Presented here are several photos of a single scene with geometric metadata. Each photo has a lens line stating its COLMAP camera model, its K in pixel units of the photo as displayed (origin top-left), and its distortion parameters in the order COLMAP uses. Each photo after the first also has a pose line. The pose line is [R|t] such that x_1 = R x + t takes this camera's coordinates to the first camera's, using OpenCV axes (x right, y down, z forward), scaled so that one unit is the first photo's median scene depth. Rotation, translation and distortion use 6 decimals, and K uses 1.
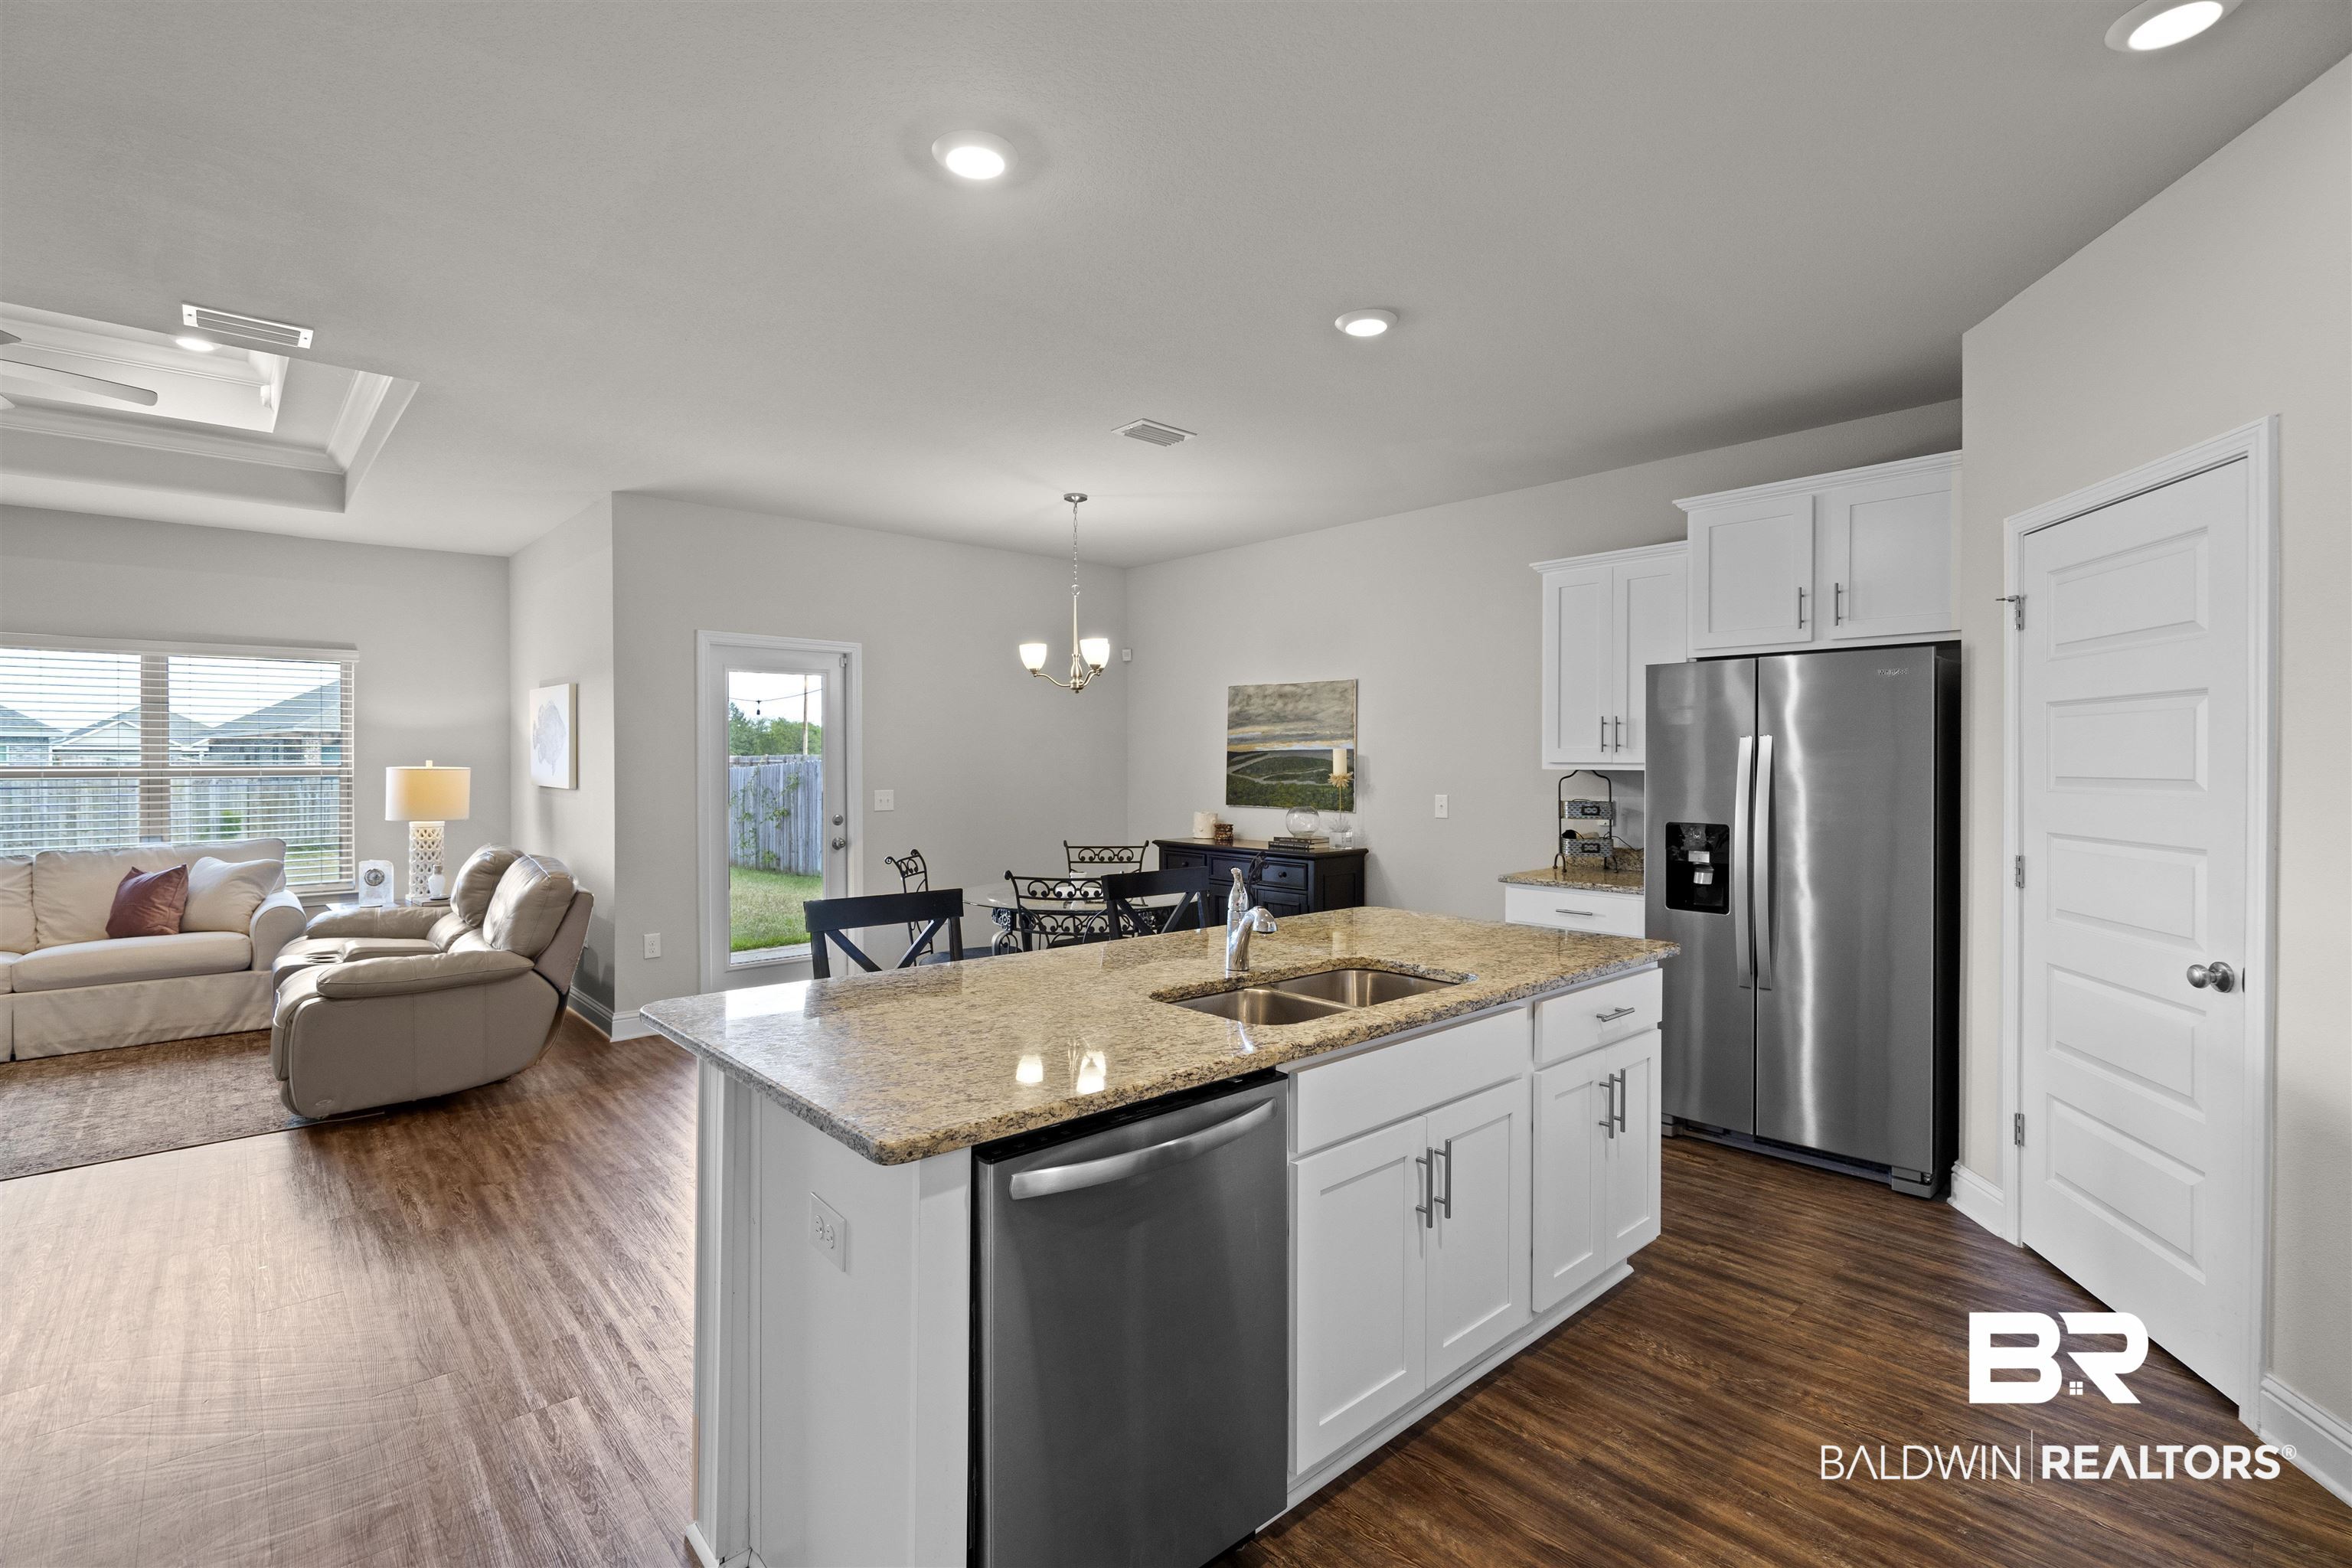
lens RADIAL K [[1082.2, 0, 1164.8], [0, 1082.2, 765.2], [0, 0, 1]] dist [0.001701, 0.000806]
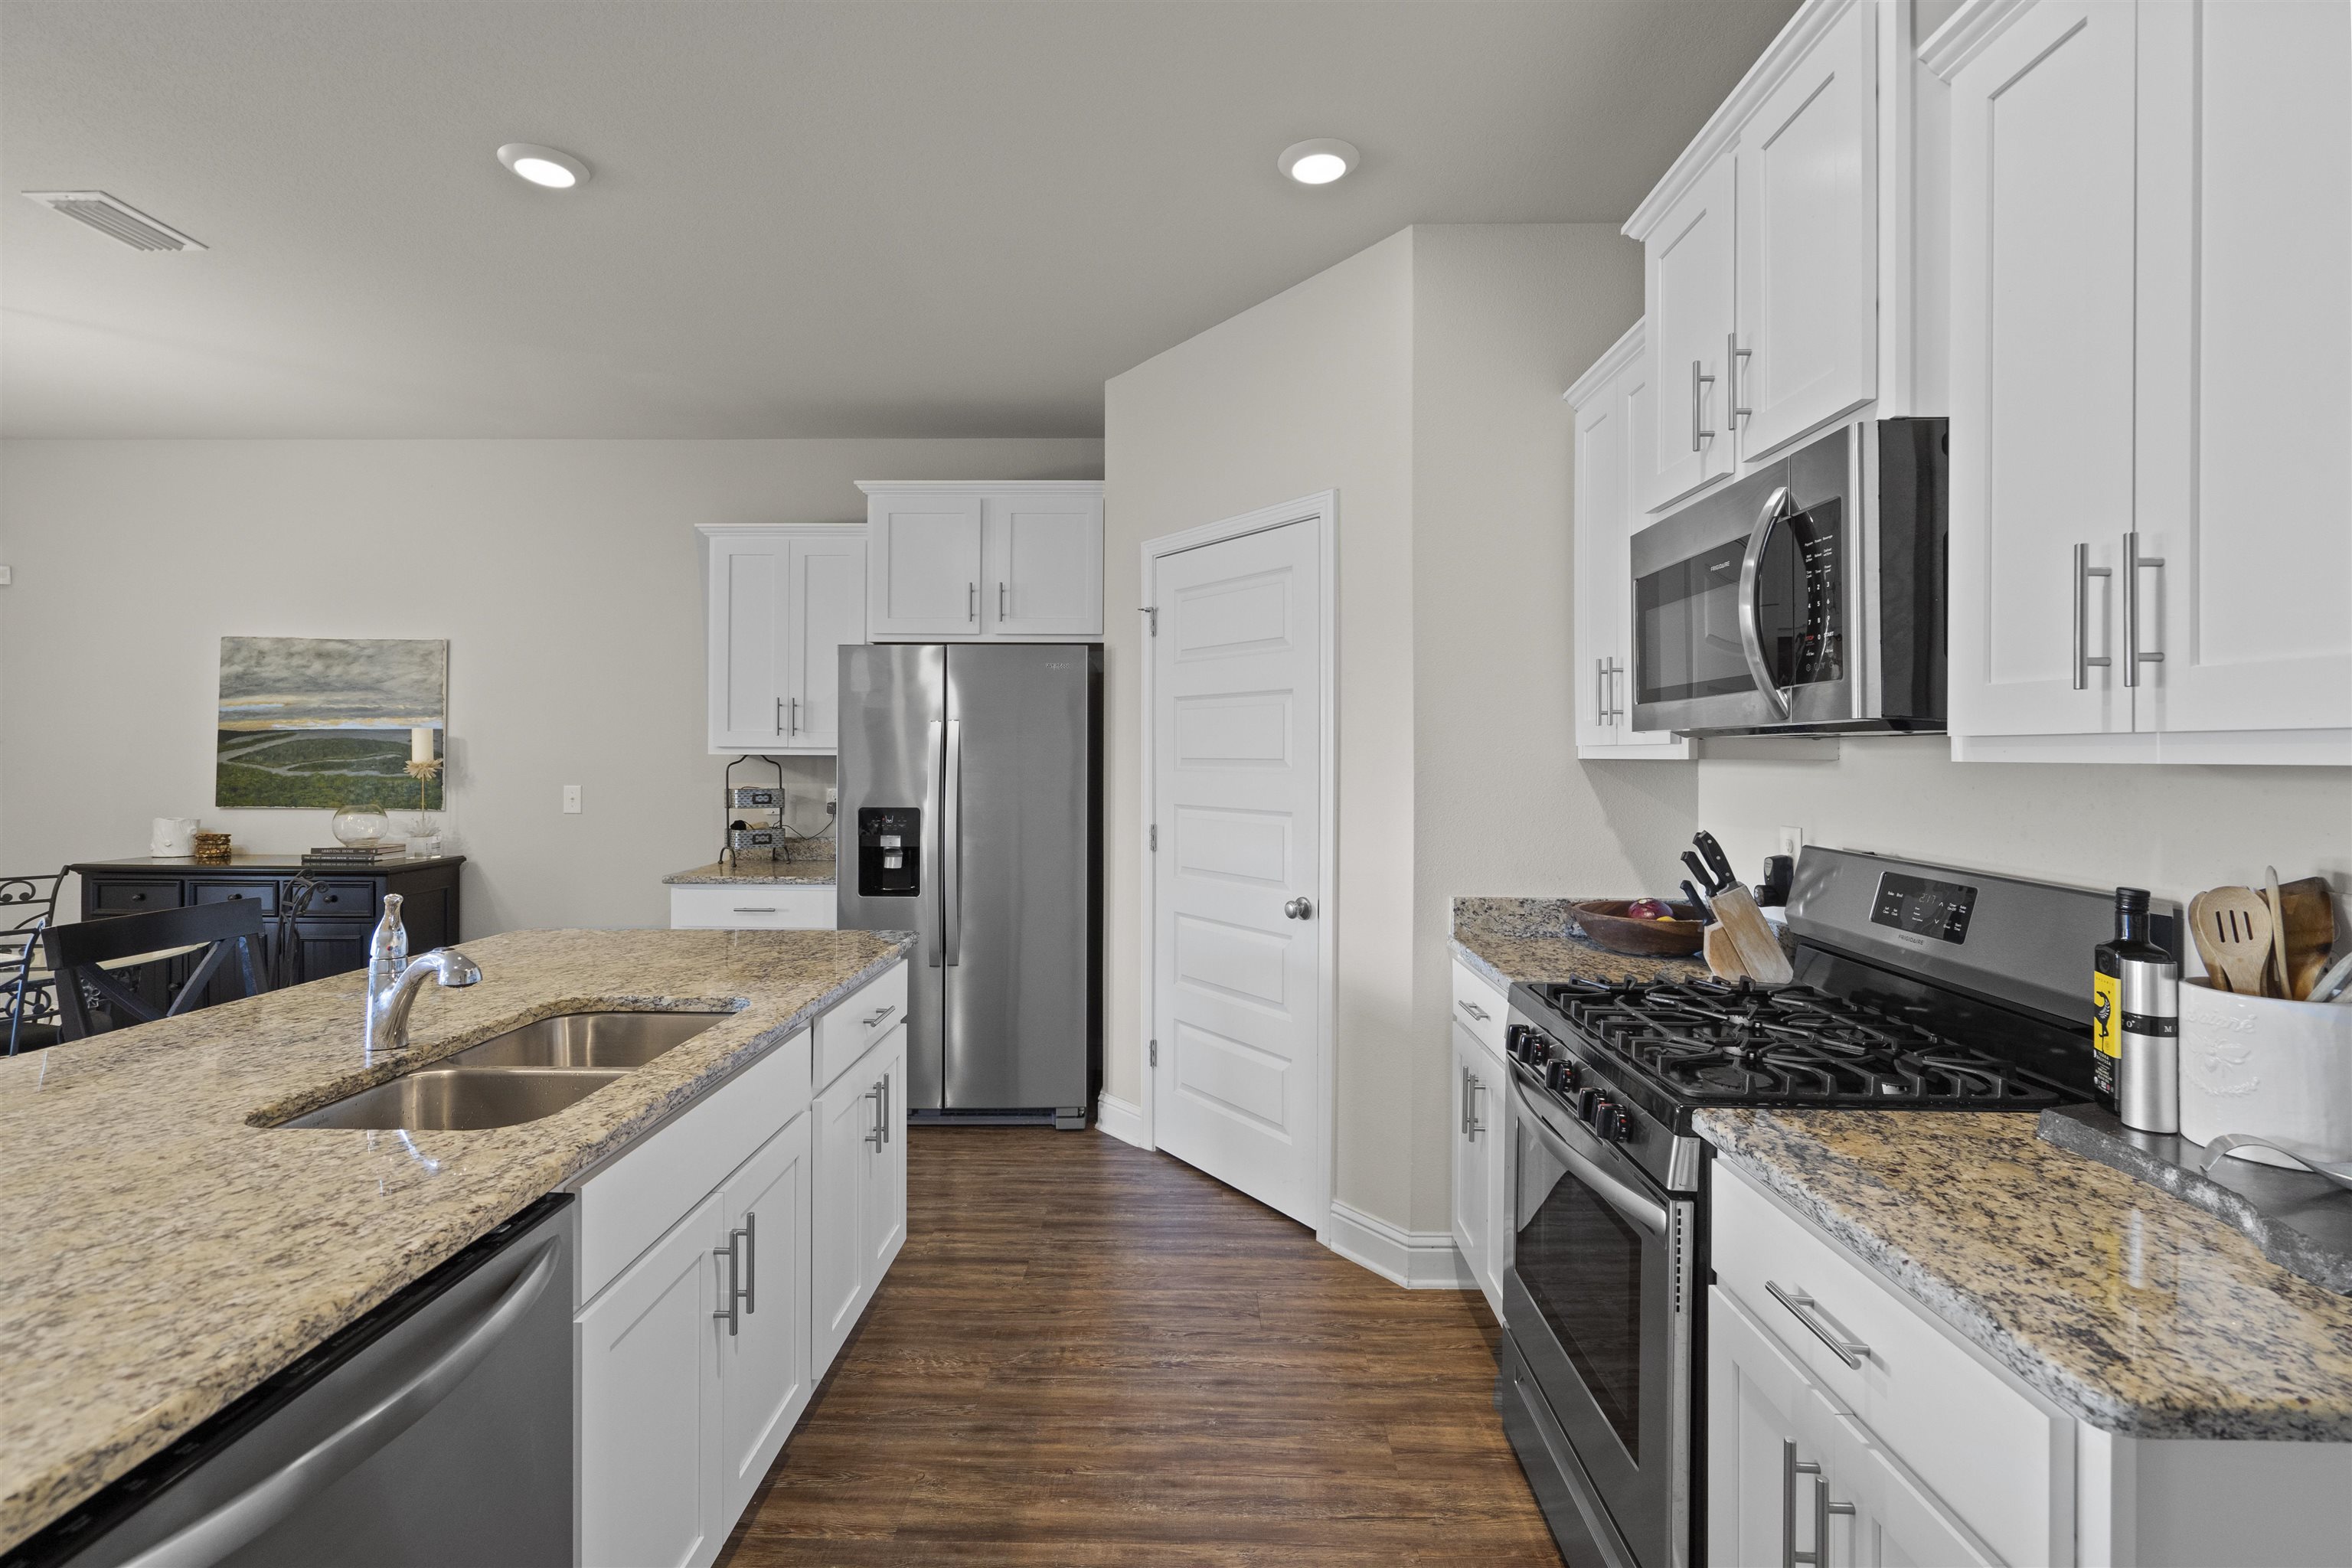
lens RADIAL K [[1085.9, 0, 1172.2], [0, 1085.9, 752.1], [0, 0, 1]] dist [-0.000972, 0.000407]
pose [[0.681297, 0.004551, 0.731993, -0.063921], [-0.001436, 0.999987, -0.004881, 0.007466], [-0.732006, 0.002275, 0.681294, 0.135965]]
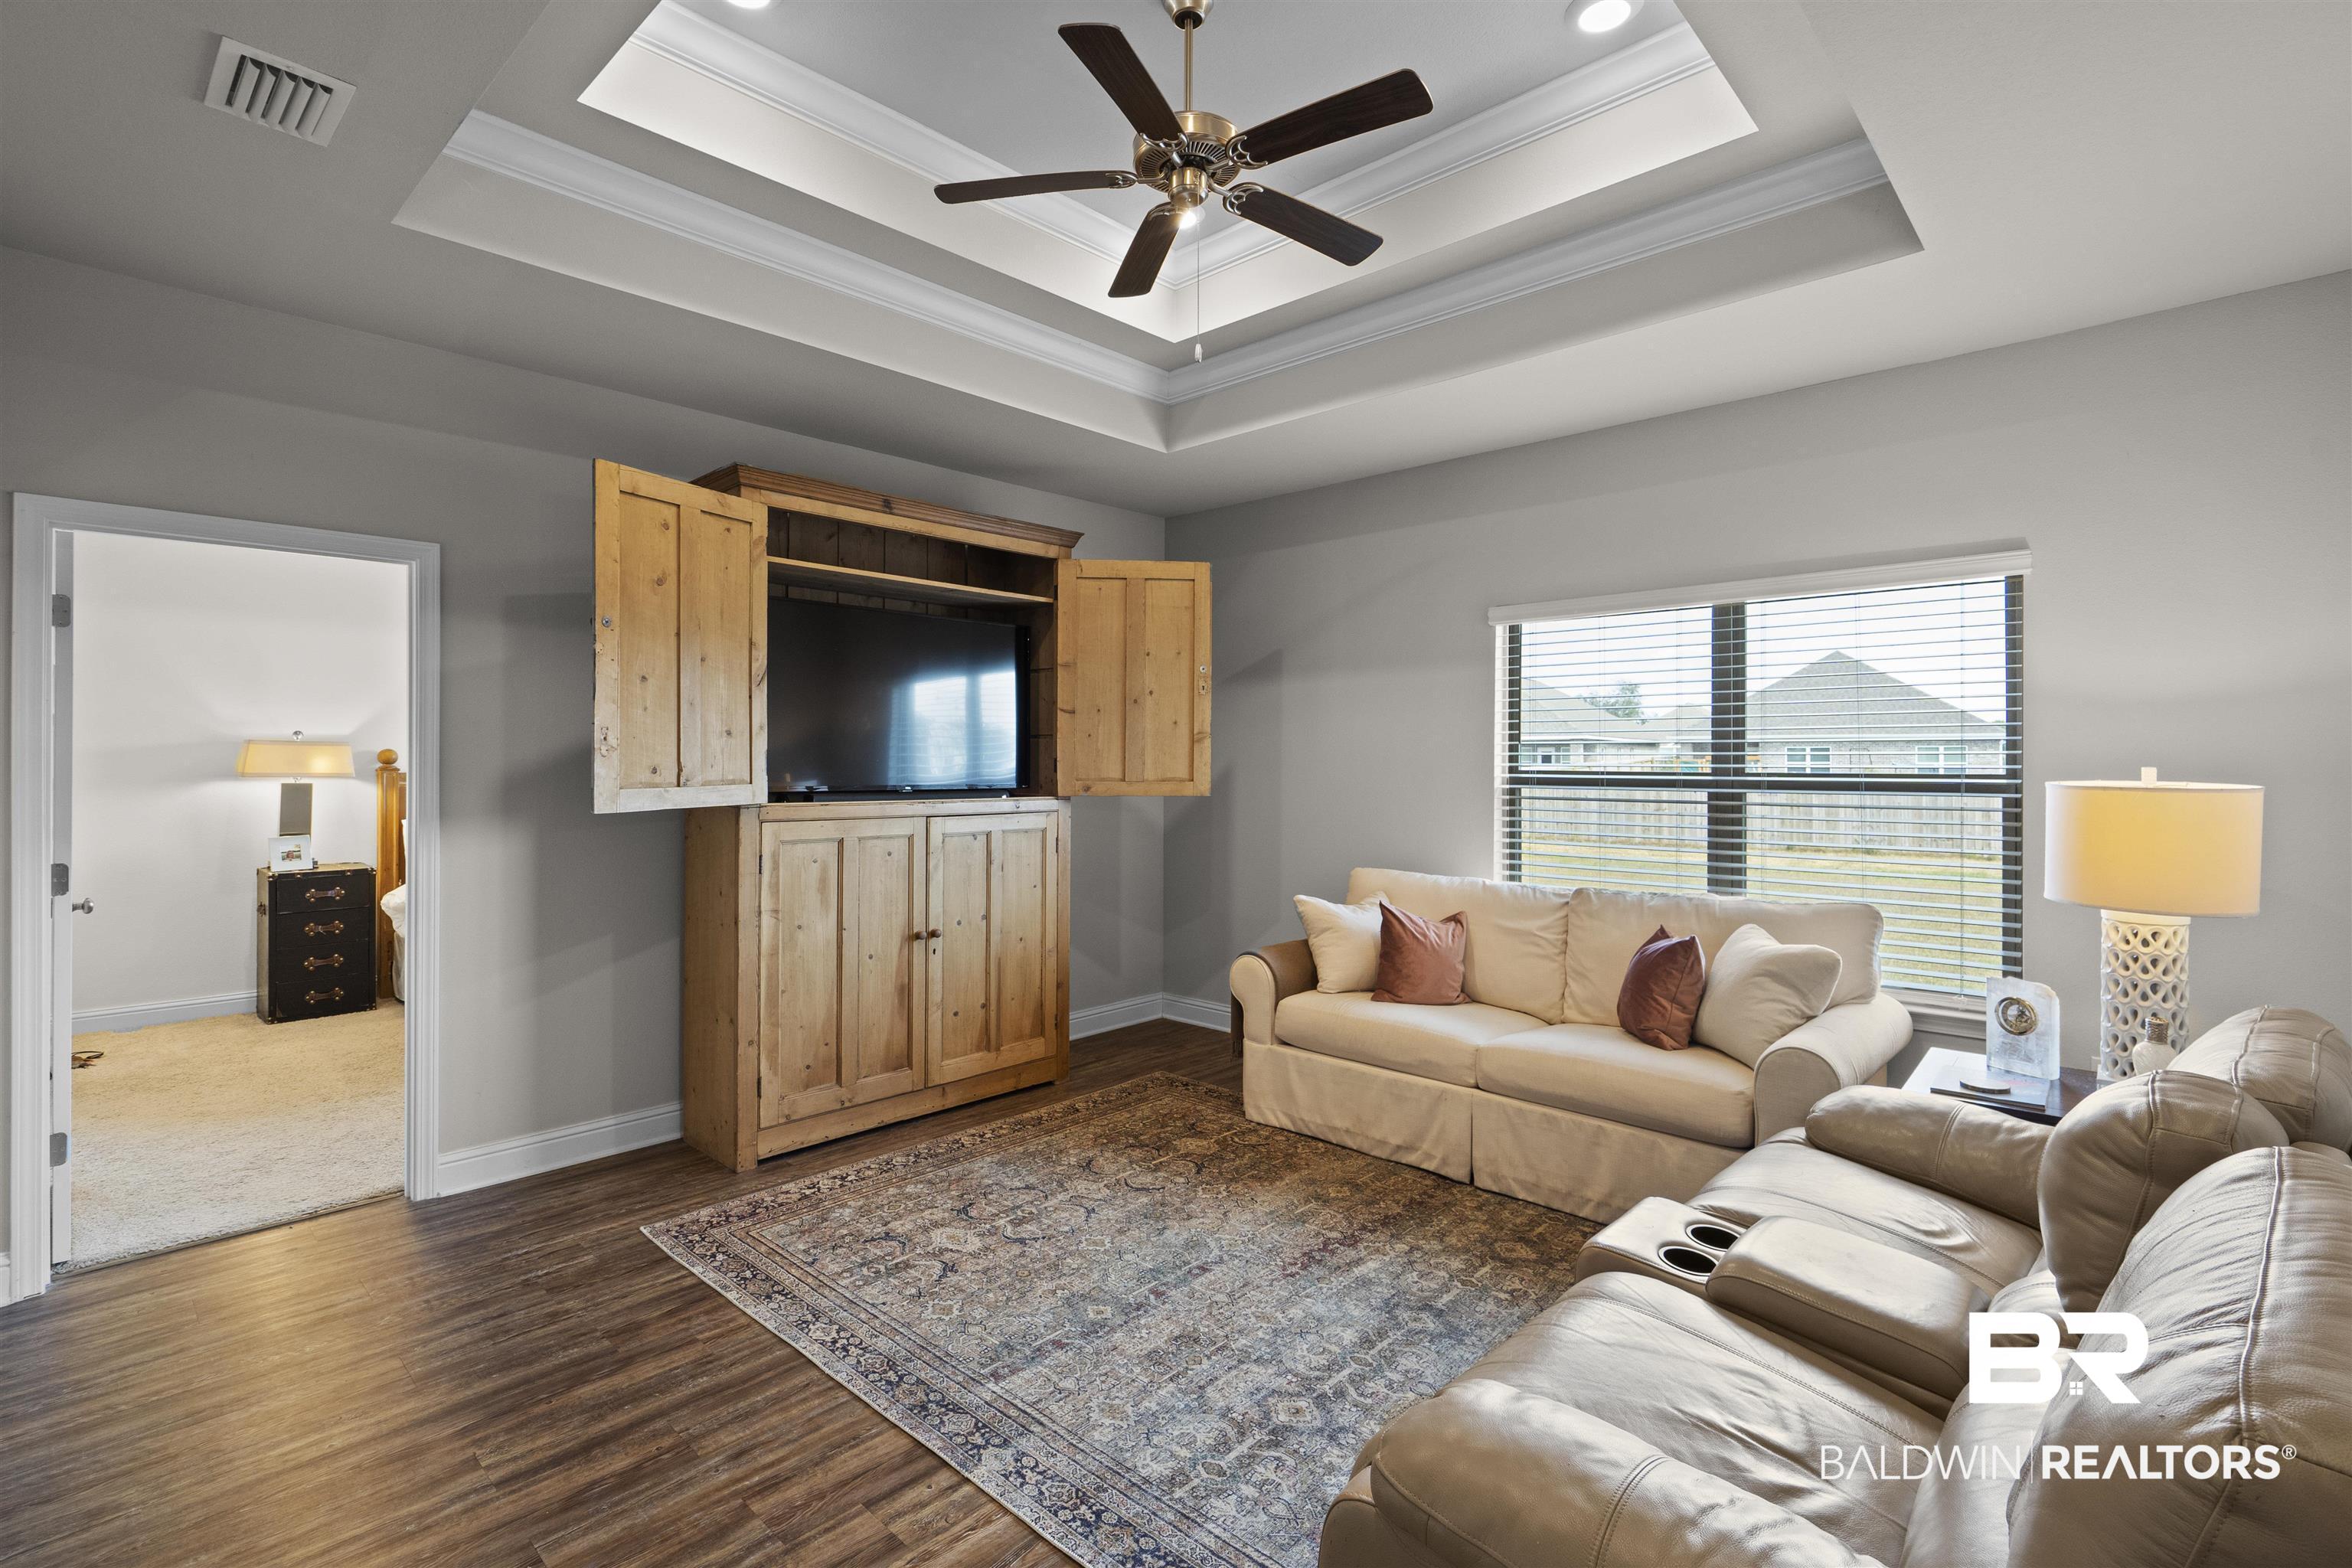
lens RADIAL K [[1085.9, 0, 1172.2], [0, 1085.9, 752.1], [0, 0, 1]] dist [-0.000972, 0.000407]
pose [[0.085772, -0.003911, -0.996307, -0.481804], [-0.006895, 0.999966, -0.004519, -0.010275], [0.996291, 0.007258, 0.085742, 0.980454]]
